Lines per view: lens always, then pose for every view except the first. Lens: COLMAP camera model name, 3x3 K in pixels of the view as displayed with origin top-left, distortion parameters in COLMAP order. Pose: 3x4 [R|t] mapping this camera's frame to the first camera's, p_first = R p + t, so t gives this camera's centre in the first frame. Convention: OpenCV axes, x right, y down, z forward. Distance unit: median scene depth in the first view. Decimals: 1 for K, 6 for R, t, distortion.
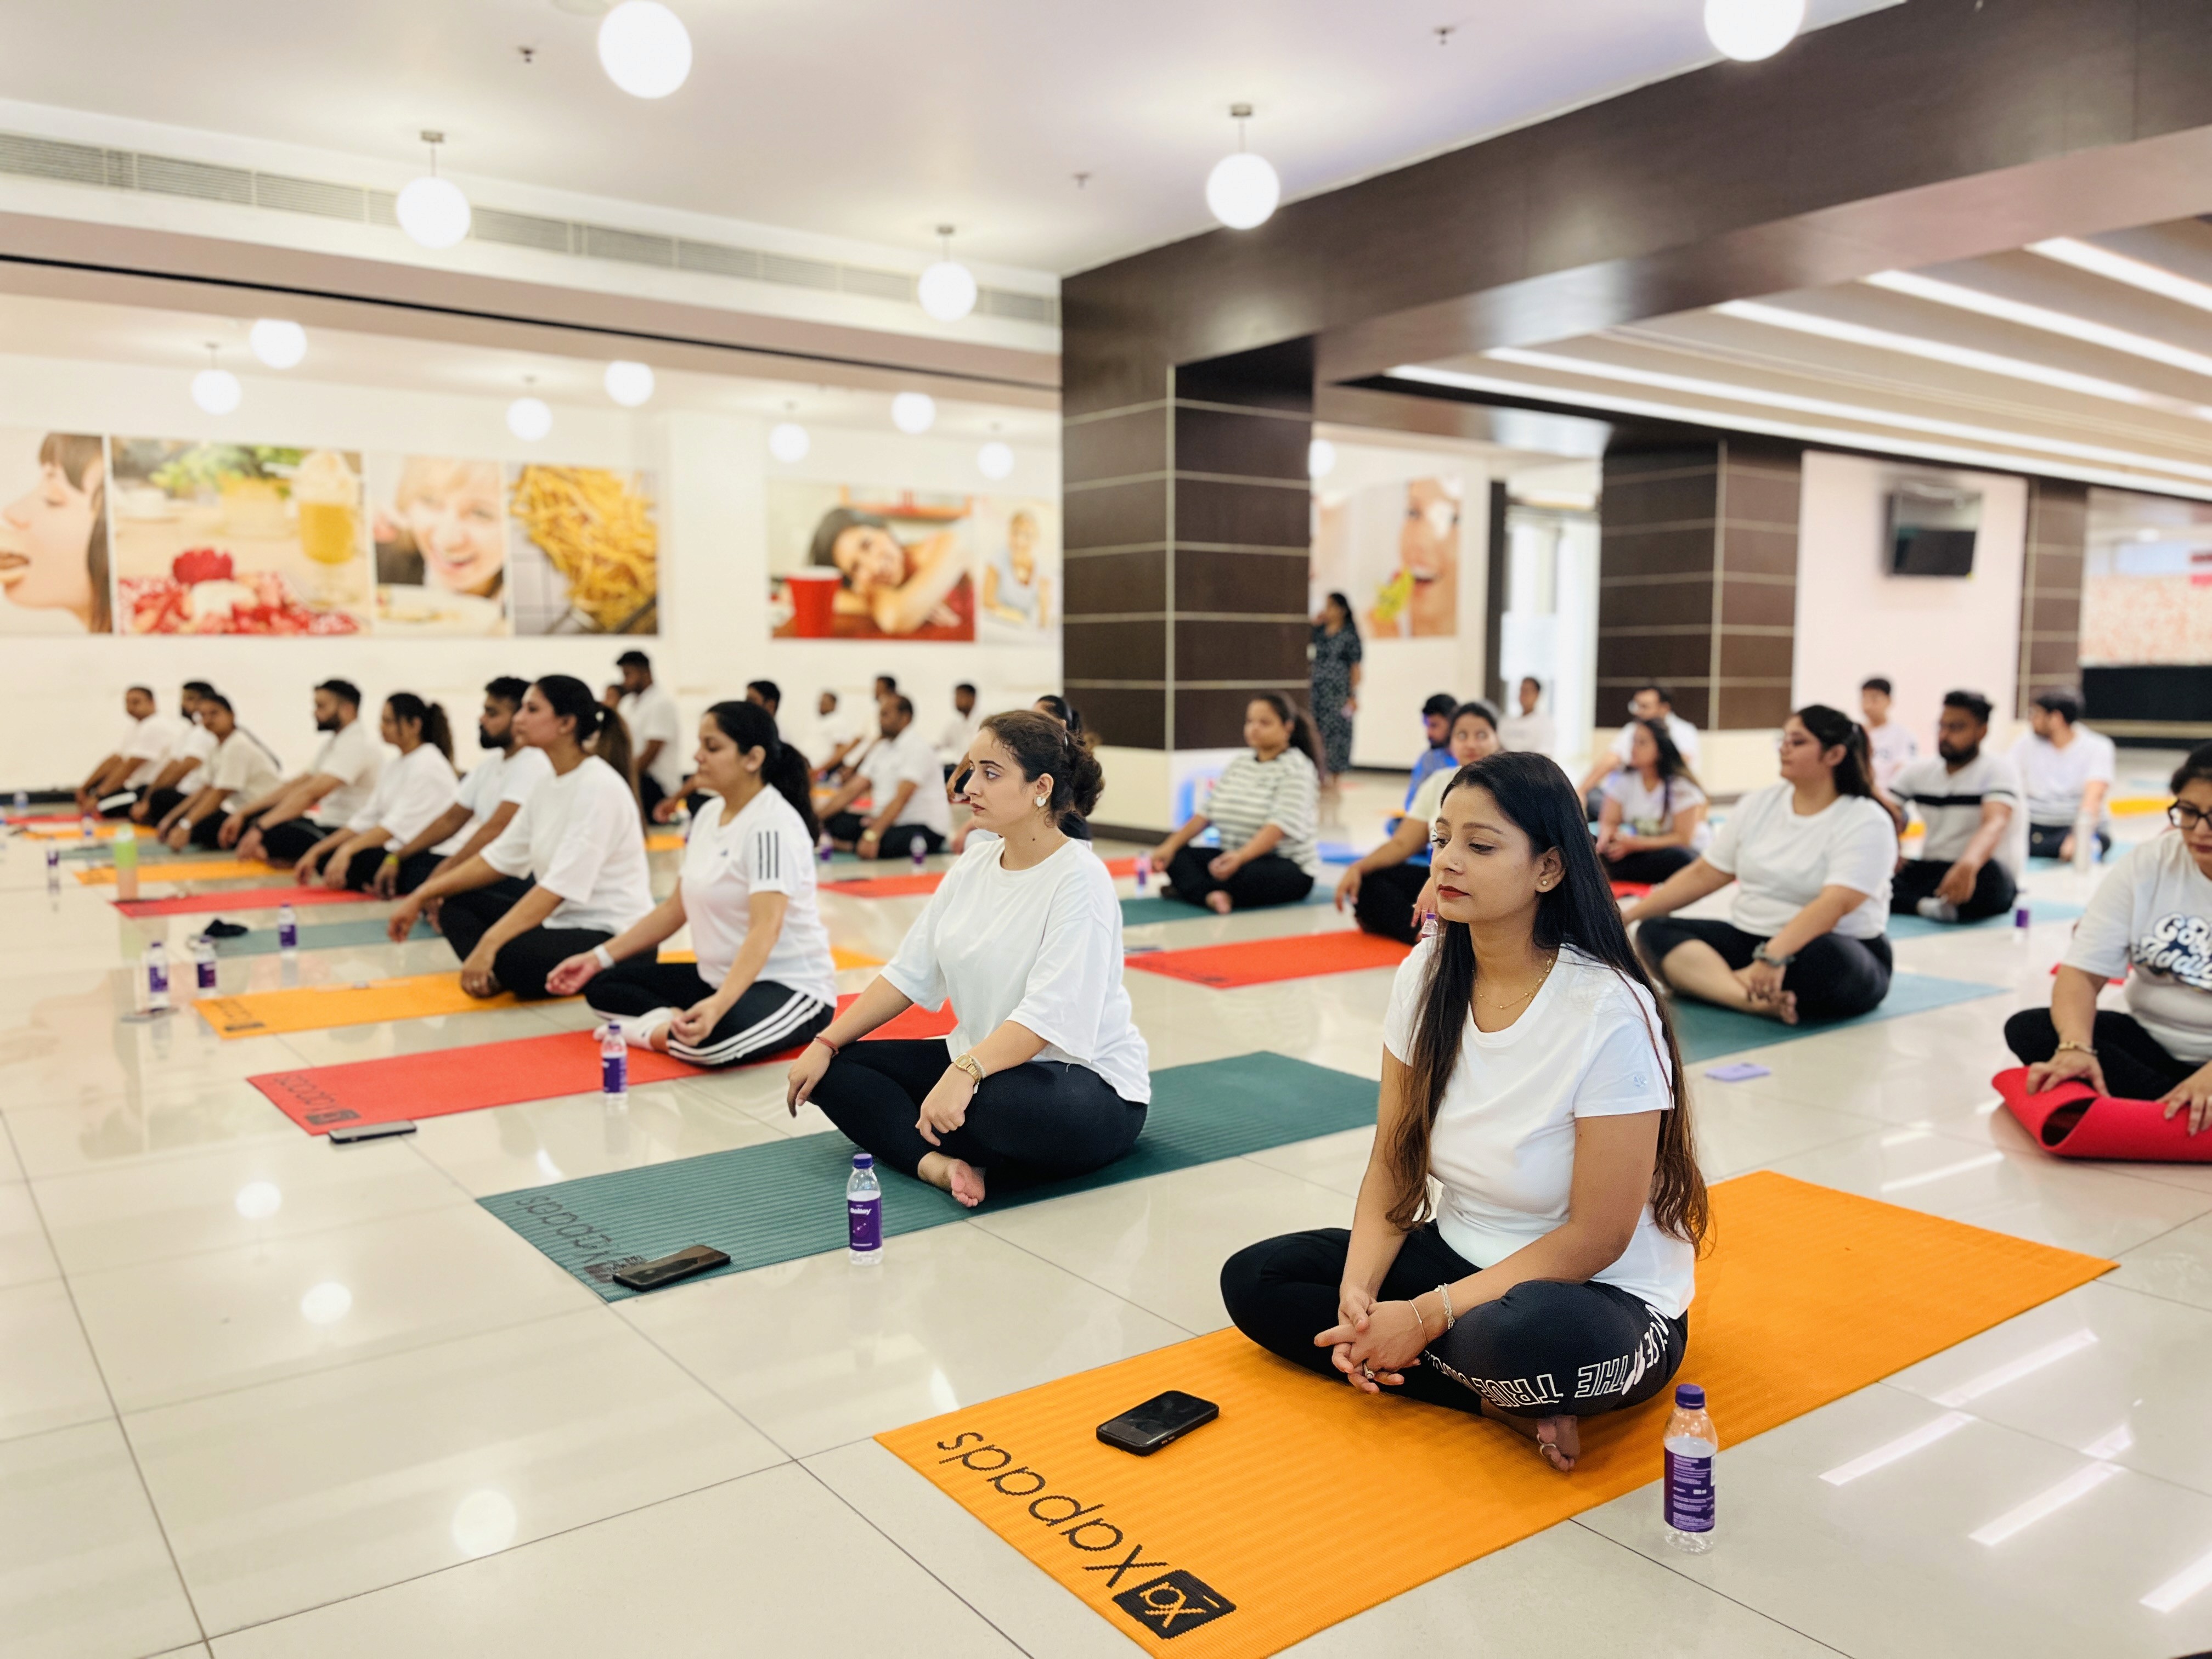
lens RADIAL K [[1681.8, 0, 1113.0], [0, 1681.8, 825.5], [0, 0, 1]] dist [0.054639, -0.056567]
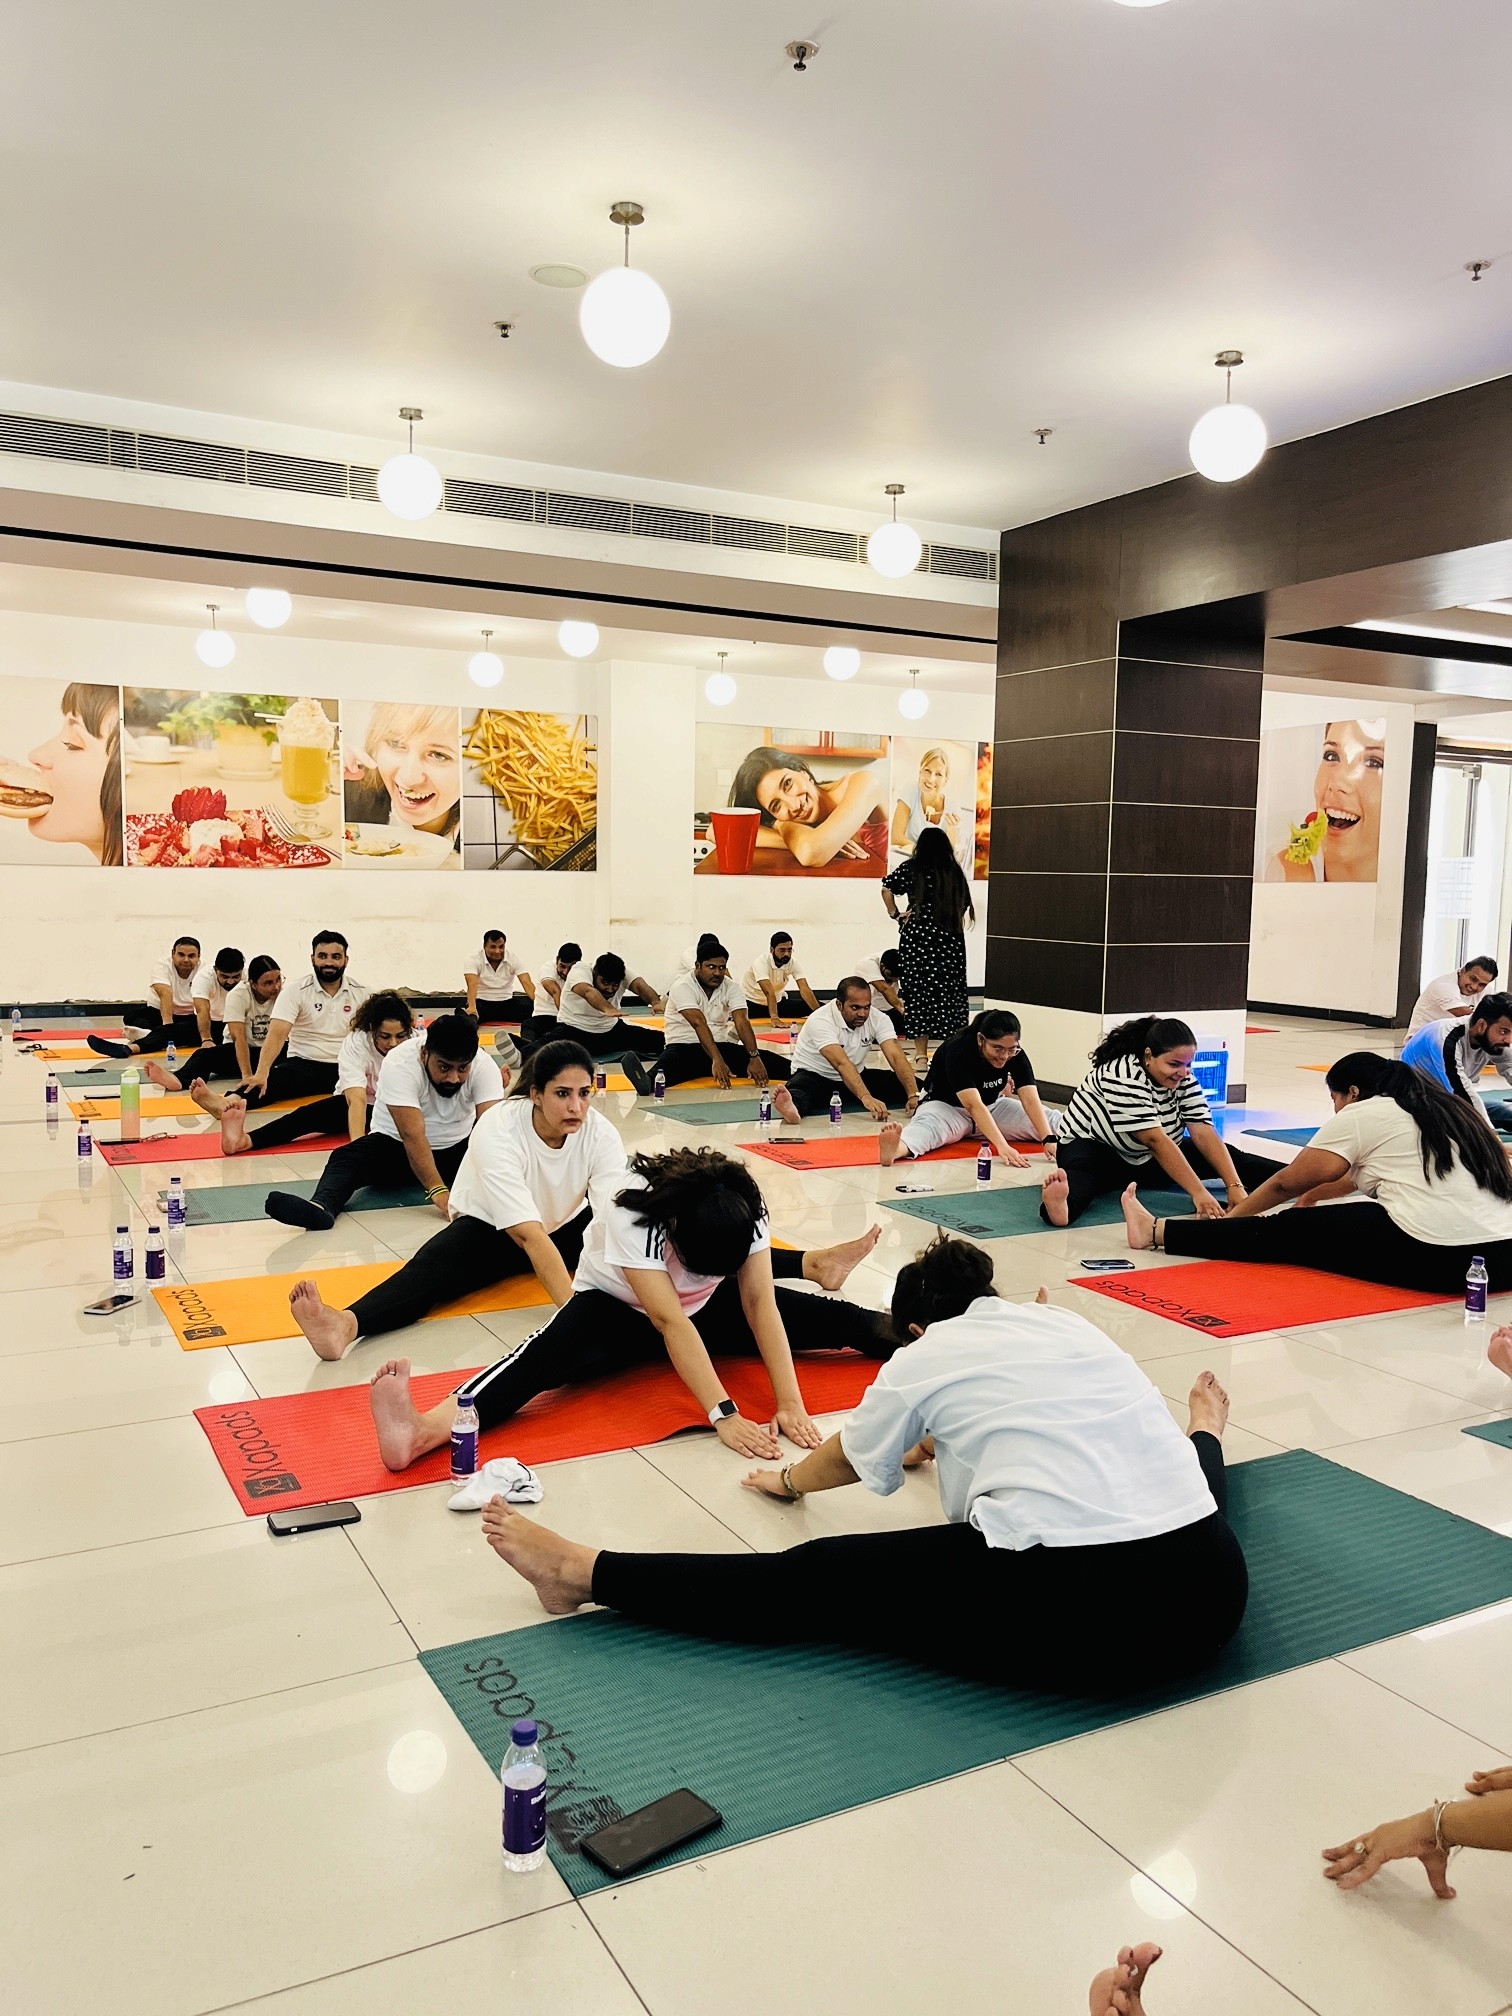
lens RADIAL K [[1532.8, 0, 753.7], [0, 1532.8, 1017.3], [0, 0, 1]] dist [0.054639, -0.056567]
pose [[0.988485, 0.031104, -0.148088, -0.024805], [-0.031336, 0.999509, 0.000766, -0.025822], [0.148039, 0.003883, 0.988974, 0.059621]]
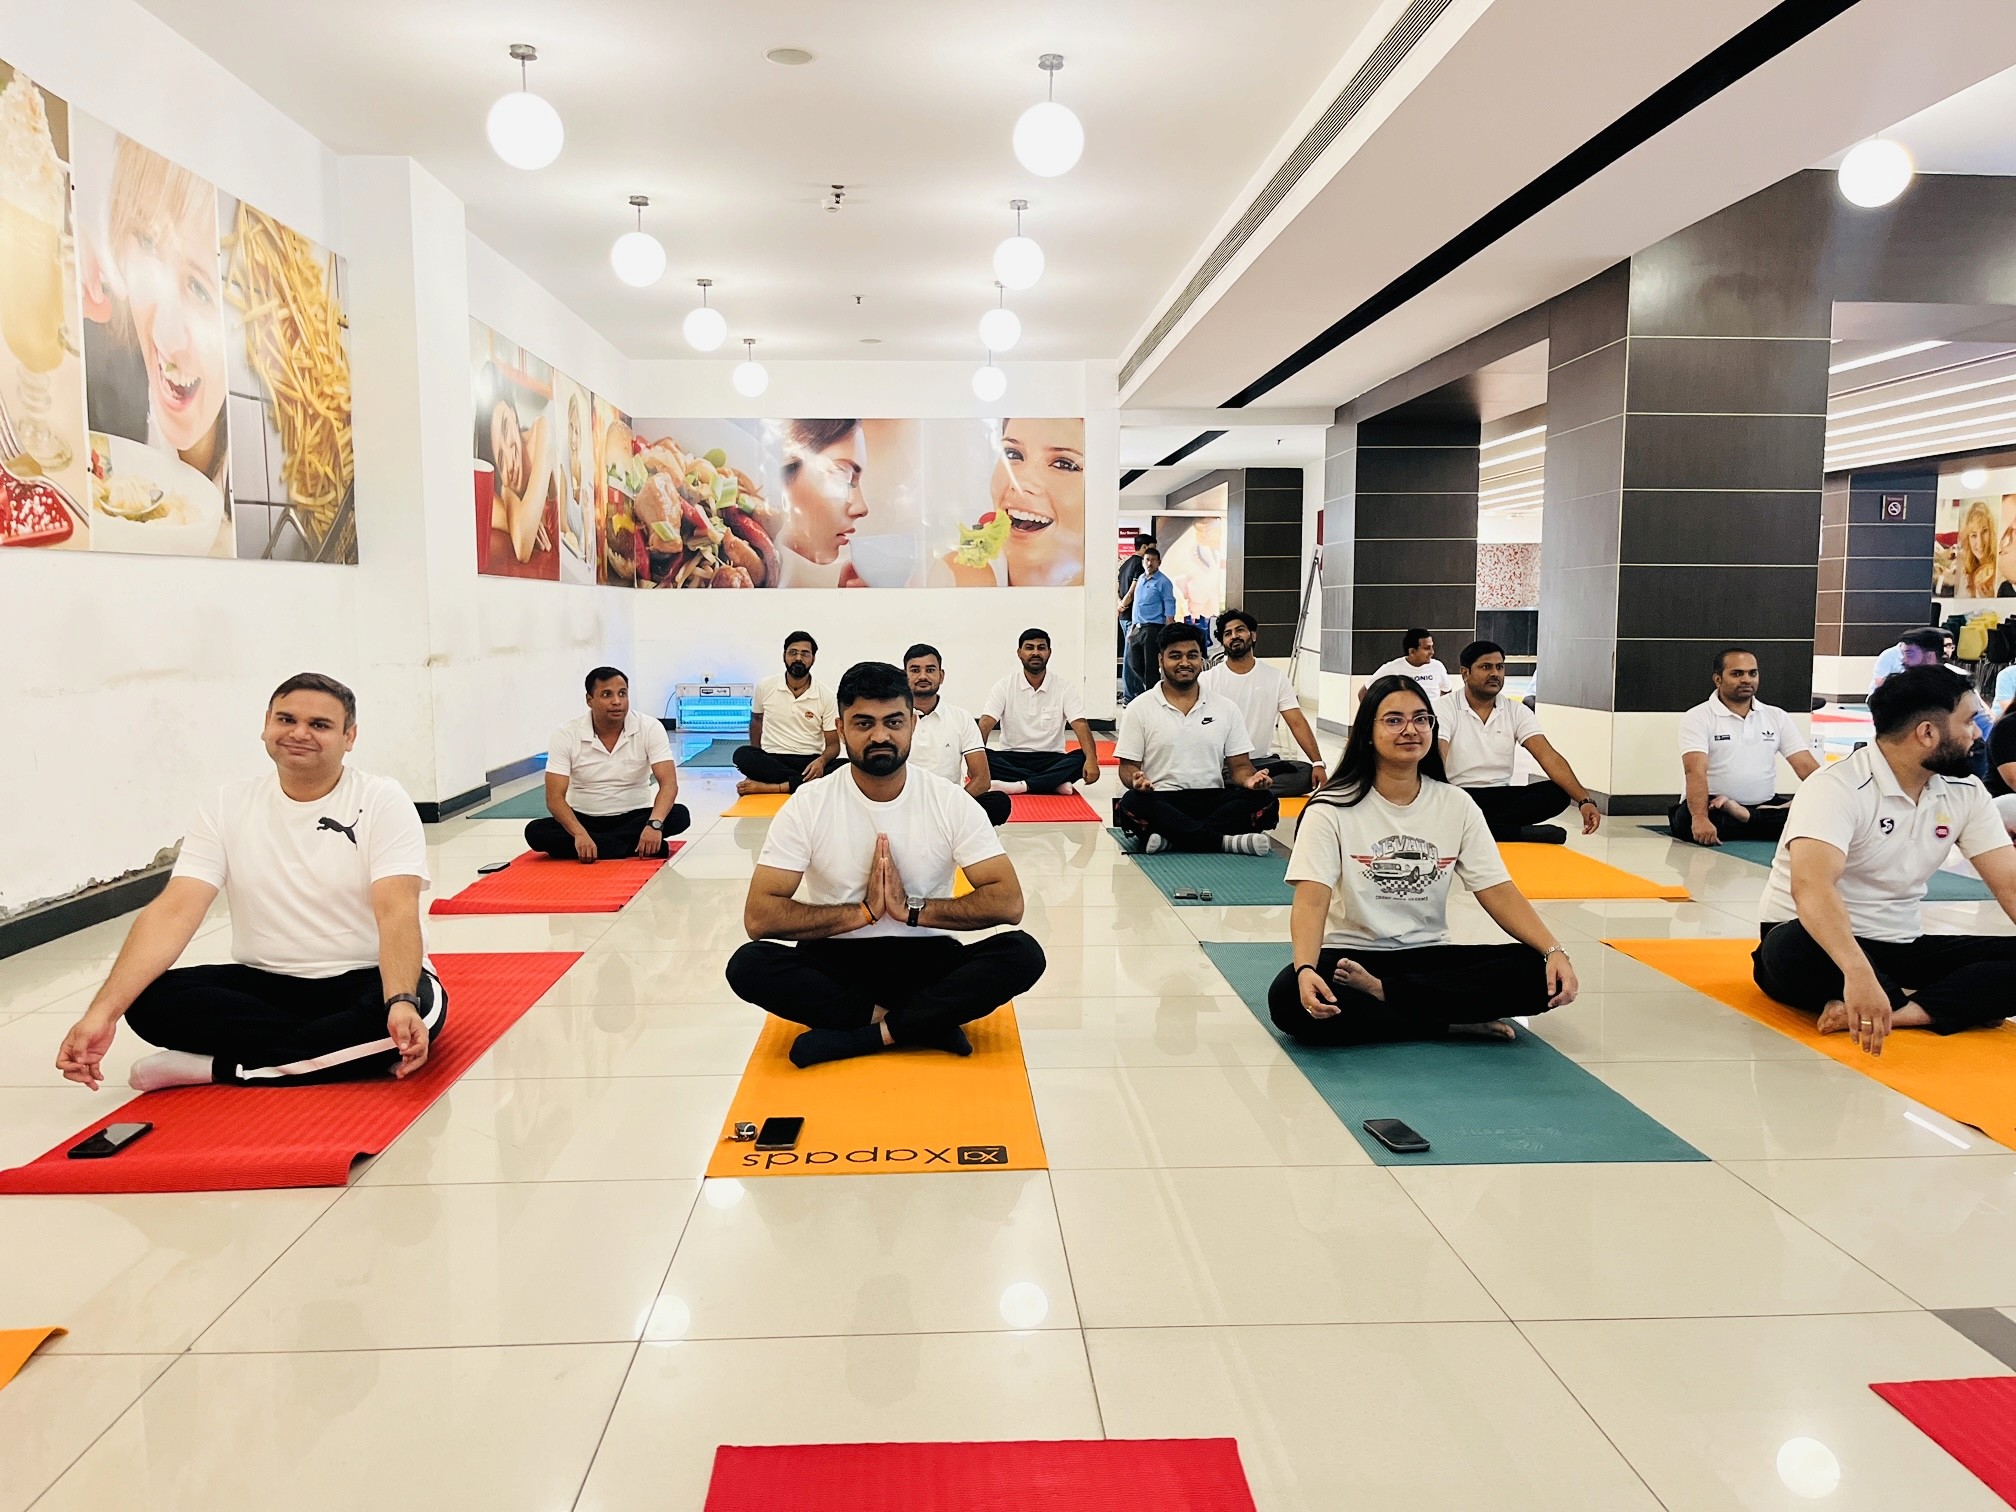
lens RADIAL K [[1532.8, 0, 1014.4], [0, 1532.8, 752.3], [0, 0, 1]] dist [0.054639, -0.056567]
pose [[0.553600, -0.074080, 0.829481, -0.685533], [0.071088, 0.996604, 0.041561, -0.066319], [-0.829743, 0.035958, 0.556986, 0.649423]]
